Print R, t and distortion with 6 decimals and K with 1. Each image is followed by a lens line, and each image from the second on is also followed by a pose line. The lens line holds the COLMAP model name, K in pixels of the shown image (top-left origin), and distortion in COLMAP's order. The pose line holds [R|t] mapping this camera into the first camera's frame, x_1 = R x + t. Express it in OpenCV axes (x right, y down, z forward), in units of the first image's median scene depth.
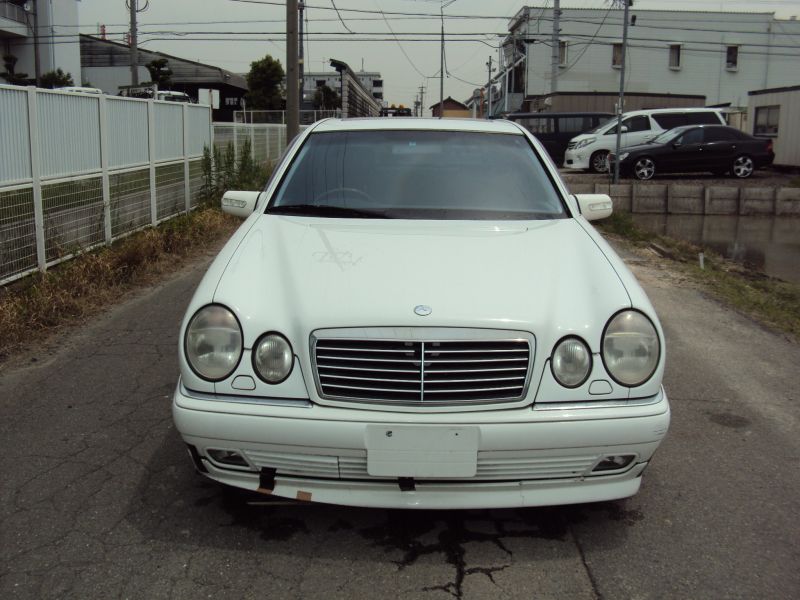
lens RADIAL K [[813.1, 0, 383.5], [0, 813.1, 280.6], [0, 0, 1]] dist [-0.206359, 0.232552]
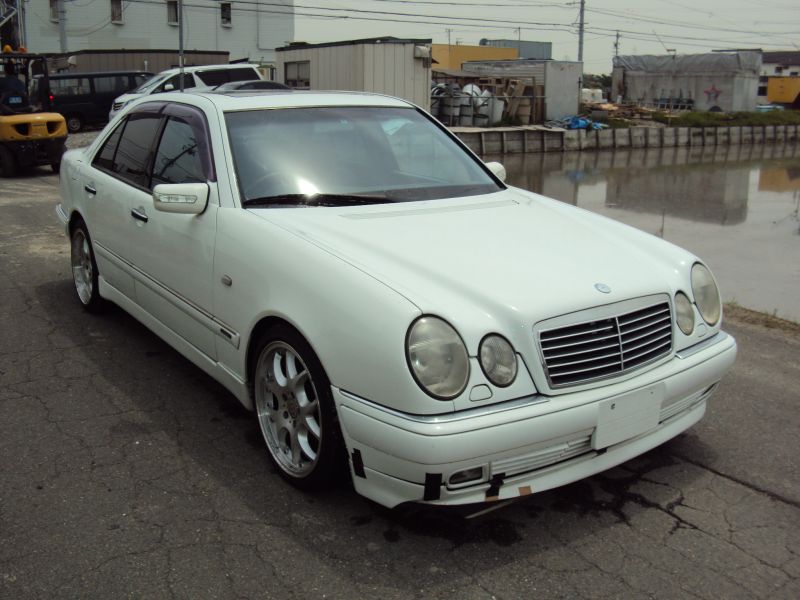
lens RADIAL K [[813.1, 0, 383.5], [0, 813.1, 280.6], [0, 0, 1]] dist [-0.206359, 0.232552]
pose [[0.808054, -0.139085, 0.572455, -0.720577], [0.107607, 0.990229, 0.088694, -0.089462], [-0.579198, -0.010069, 0.815125, 0.277733]]
